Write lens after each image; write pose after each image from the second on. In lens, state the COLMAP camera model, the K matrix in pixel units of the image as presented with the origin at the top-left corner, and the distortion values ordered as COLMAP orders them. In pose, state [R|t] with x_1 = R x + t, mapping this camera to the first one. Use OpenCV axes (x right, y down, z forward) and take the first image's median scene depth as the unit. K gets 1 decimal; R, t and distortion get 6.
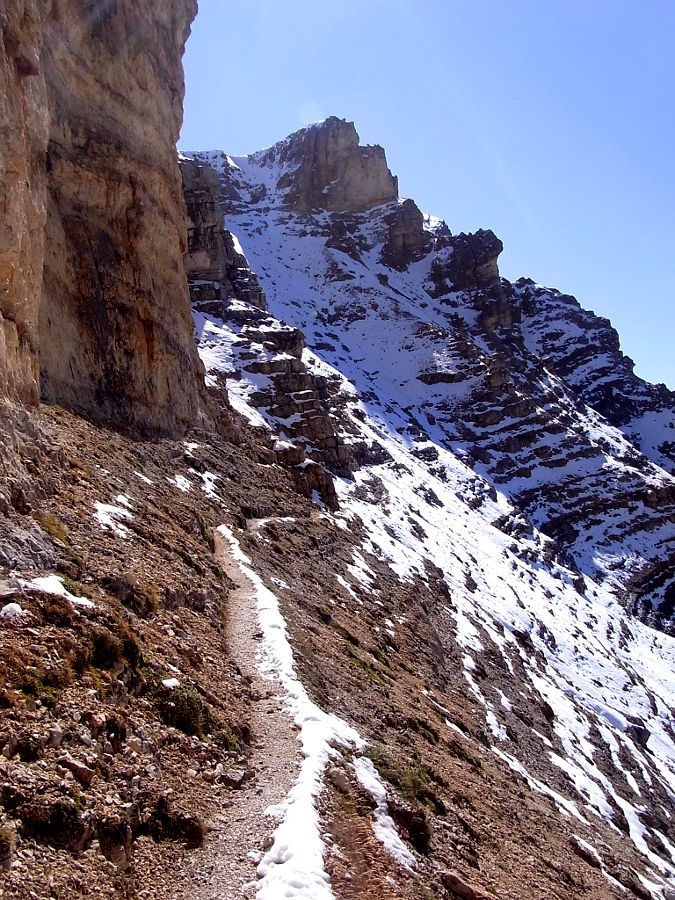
lens RADIAL K [[879.6, 0, 326.6], [0, 879.6, 444.8], [0, 0, 1]] dist [-0.107112, 0.189197]
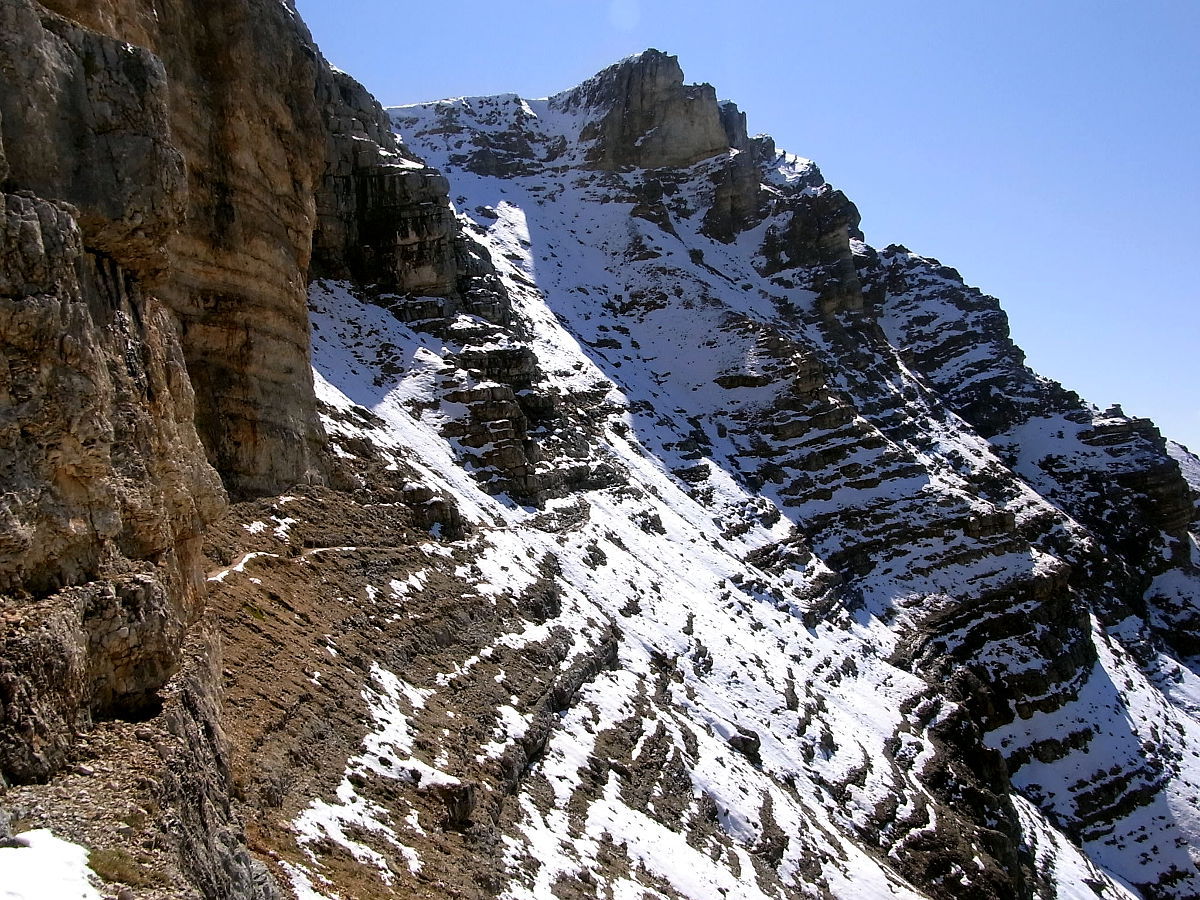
lens RADIAL K [[1172.8, 0, 595.6], [0, 1172.8, 472.5], [0, 0, 1]] dist [-0.107112, 0.189197]
pose [[0.995977, 0.015217, -0.088304, 0.094803], [-0.012753, 0.999515, 0.028398, -0.018508], [0.088694, -0.027158, 0.995689, -0.163602]]
